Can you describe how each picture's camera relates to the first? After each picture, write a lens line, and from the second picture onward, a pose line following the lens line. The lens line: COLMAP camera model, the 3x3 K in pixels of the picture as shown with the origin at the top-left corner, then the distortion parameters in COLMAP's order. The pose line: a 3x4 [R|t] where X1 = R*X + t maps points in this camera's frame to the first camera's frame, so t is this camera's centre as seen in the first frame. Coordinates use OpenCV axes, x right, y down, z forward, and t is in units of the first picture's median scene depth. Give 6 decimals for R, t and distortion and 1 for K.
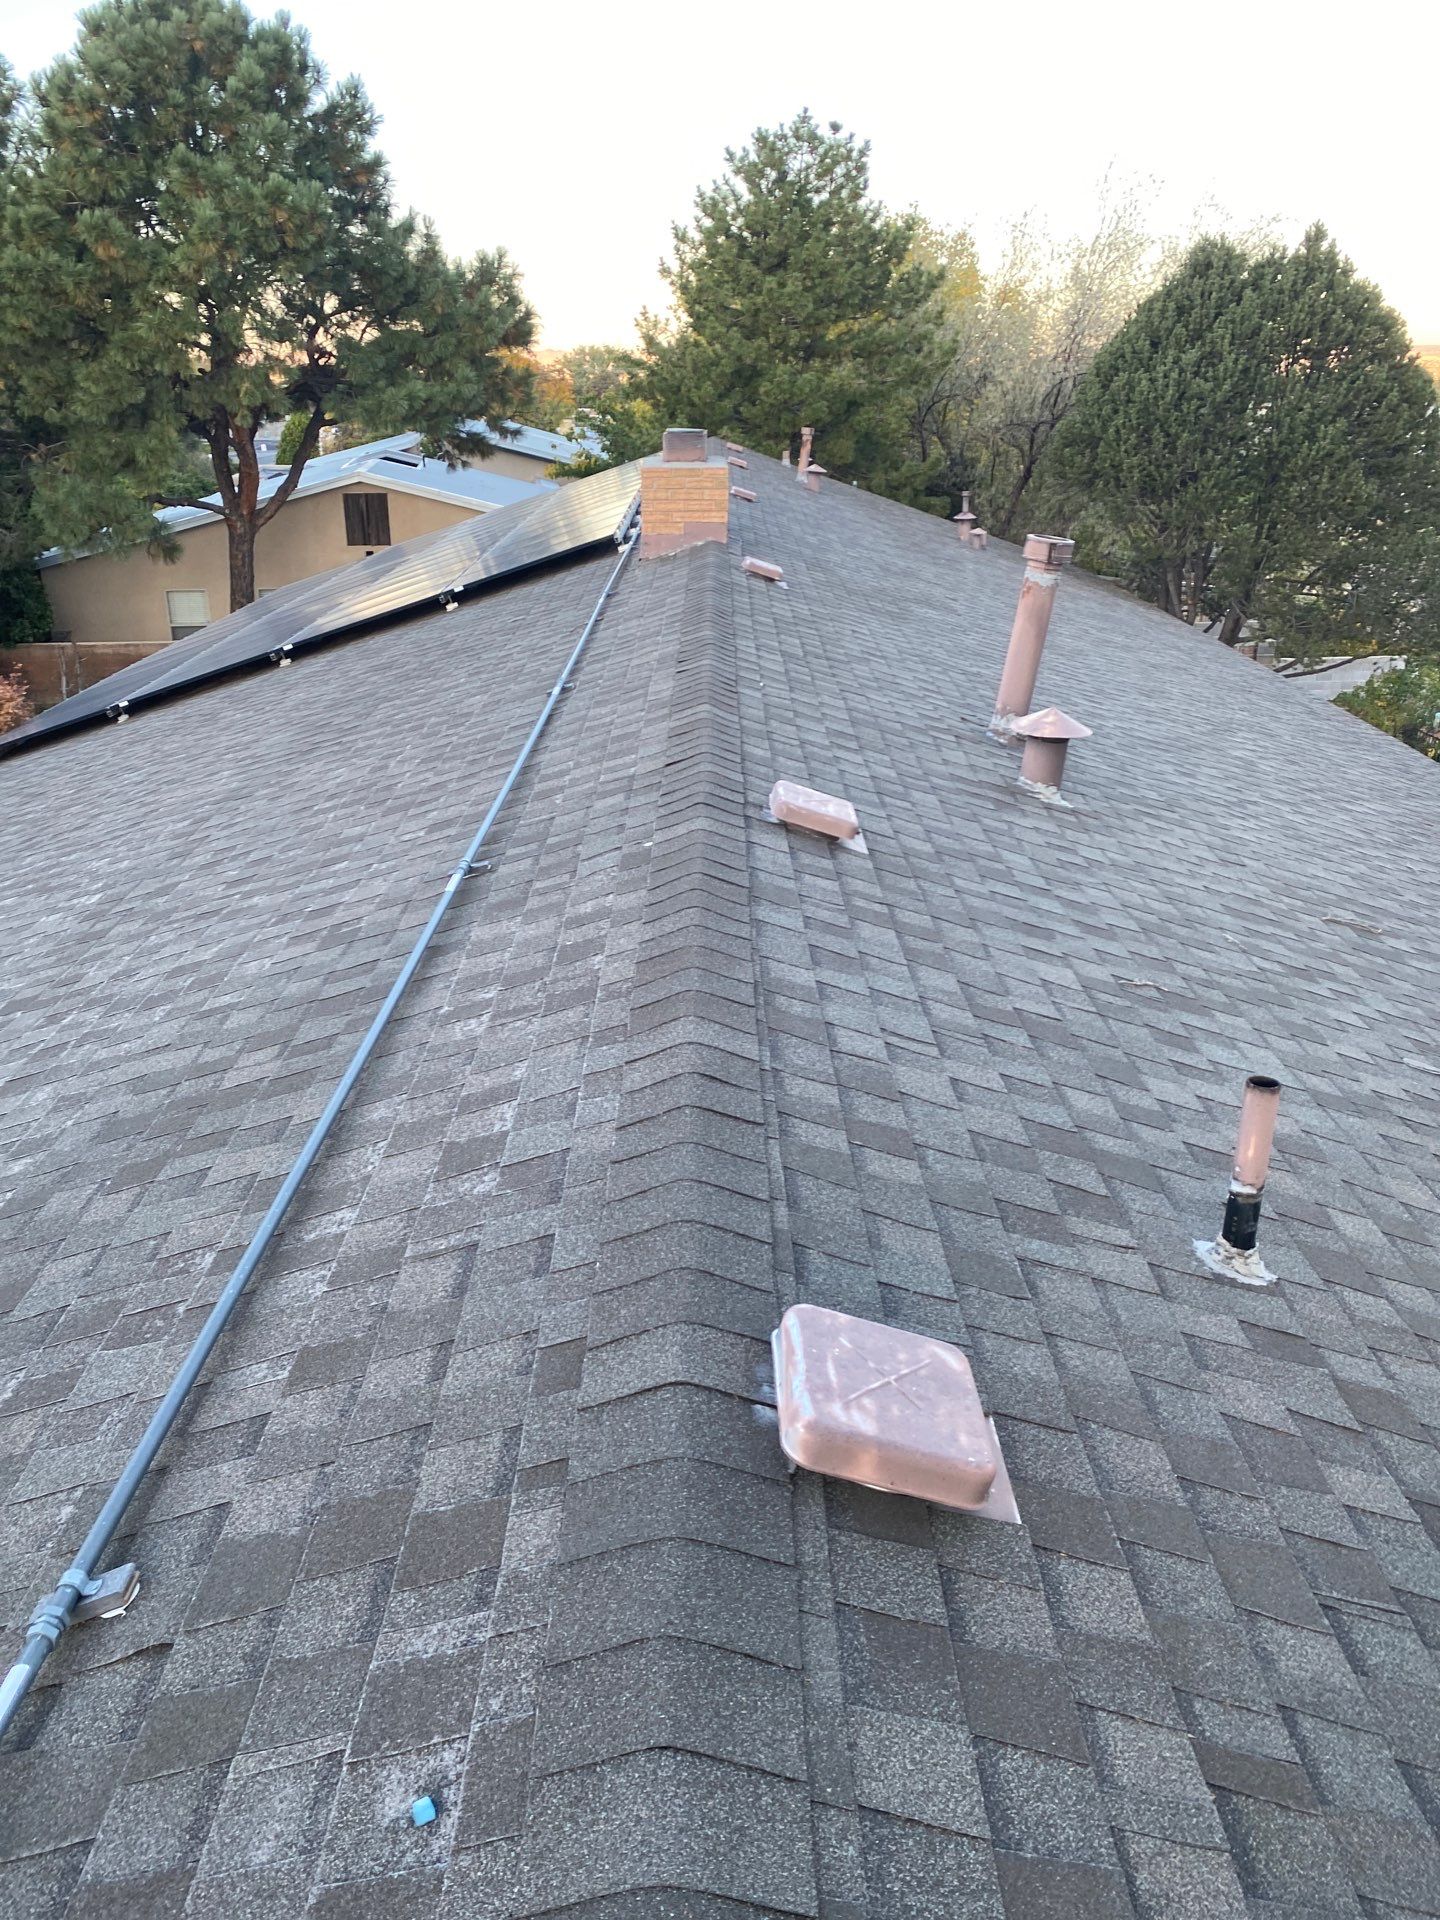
lens RADIAL K [[1475.3, 0, 715.3], [0, 1475.3, 965.1], [0, 0, 1]] dist [0.023337, 0.013104]
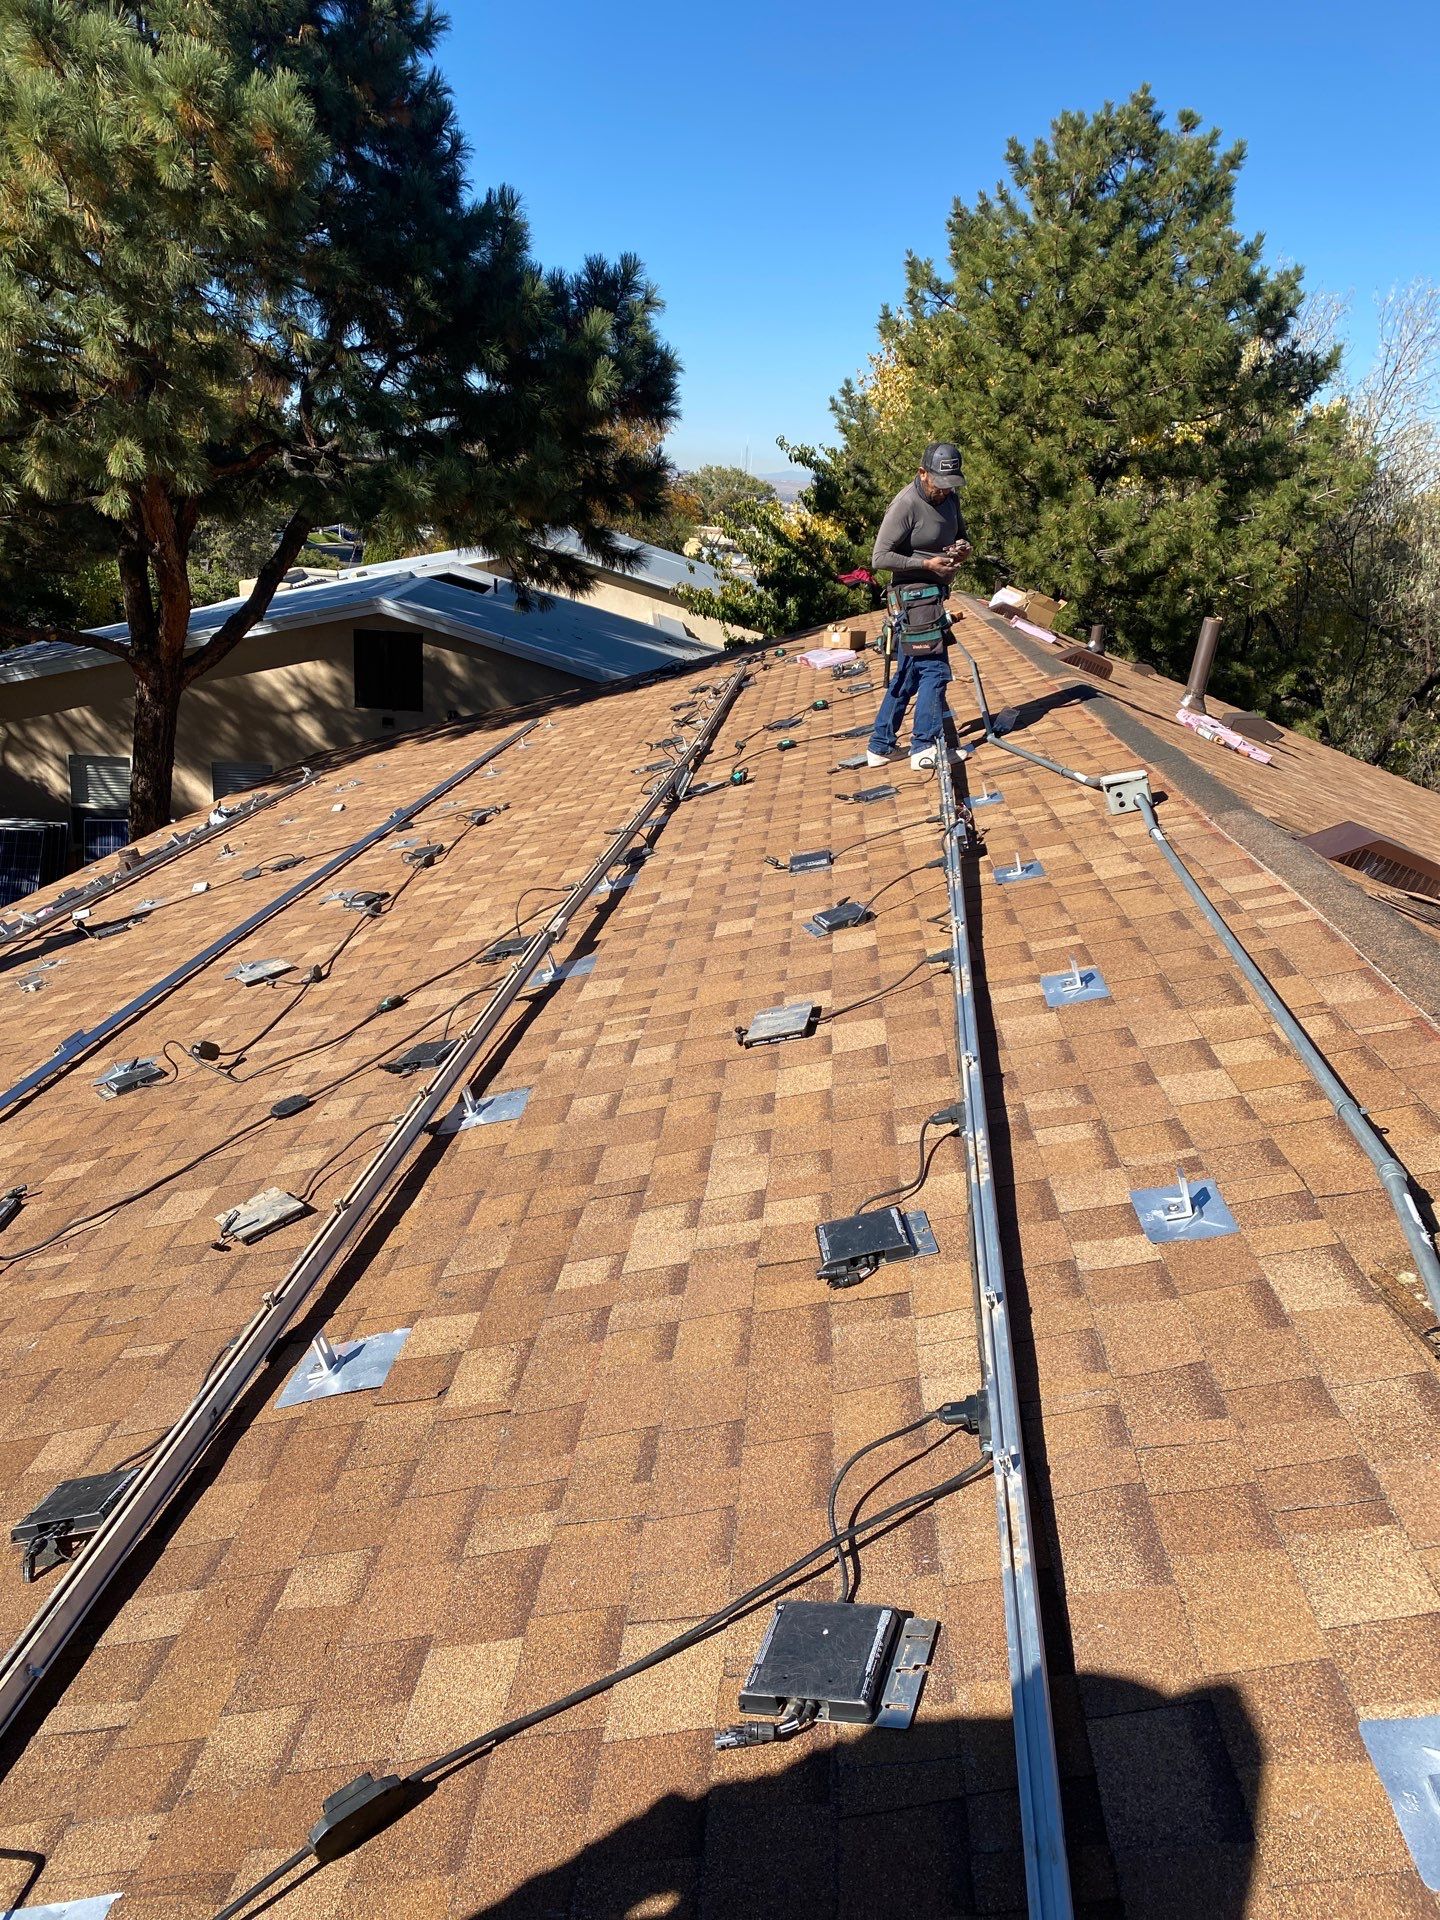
lens RADIAL K [[1455.3, 0, 727.0], [0, 1455.3, 926.2], [0, 0, 1]] dist [0.022588, 0.001828]
pose [[0.995269, 0.084730, -0.047548, -0.052432], [-0.089170, 0.990914, -0.100693, -0.152387], [0.038584, 0.104456, 0.993781, 0.419752]]
